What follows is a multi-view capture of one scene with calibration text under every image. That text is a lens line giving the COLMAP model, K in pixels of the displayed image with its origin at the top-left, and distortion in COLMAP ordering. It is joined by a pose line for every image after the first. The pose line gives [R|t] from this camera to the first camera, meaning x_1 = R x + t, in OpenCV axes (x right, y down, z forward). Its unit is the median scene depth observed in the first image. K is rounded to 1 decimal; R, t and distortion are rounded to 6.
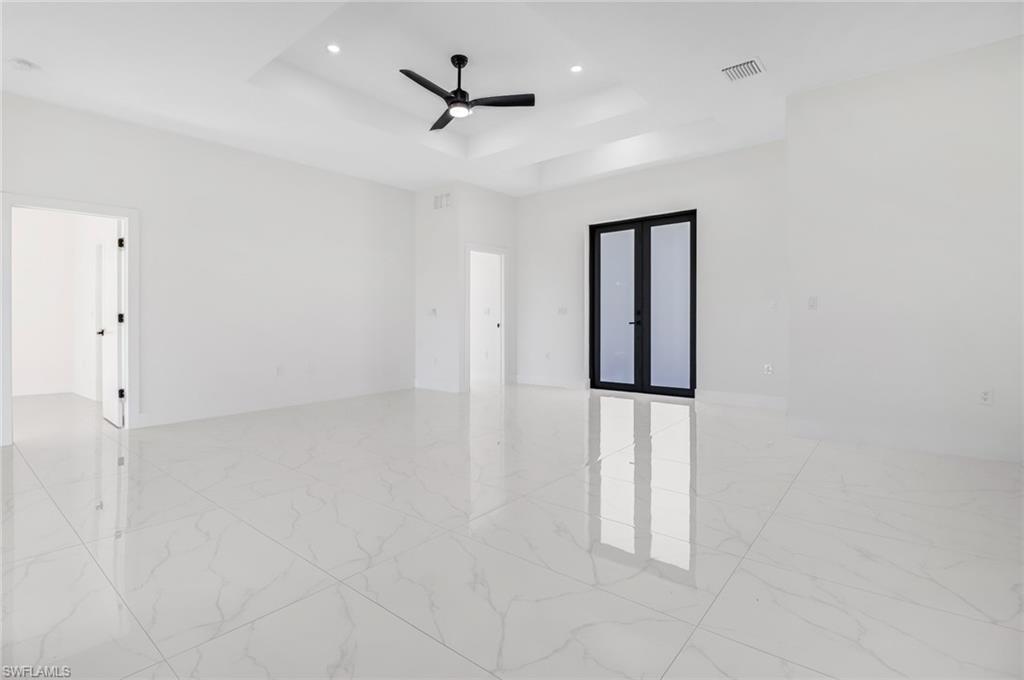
lens RADIAL K [[485.7, 0, 506.5], [0, 485.7, 331.3], [0, 0, 1]] dist [0.001120, -0.006639]
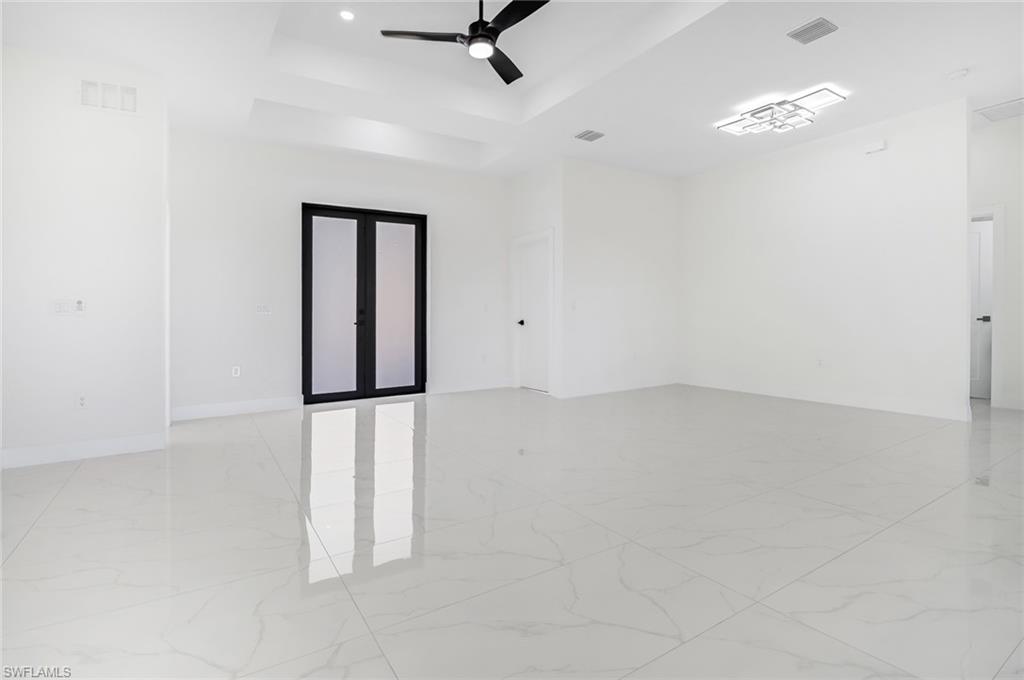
lens RADIAL K [[485.7, 0, 506.6], [0, 485.7, 340.3], [0, 0, 1]] dist [0.001120, -0.006639]
pose [[0.310274, -0.054628, 0.949076, -0.520206], [0.022415, 0.998490, 0.050144, -0.025443], [-0.950383, 0.005715, 0.311030, 0.454511]]
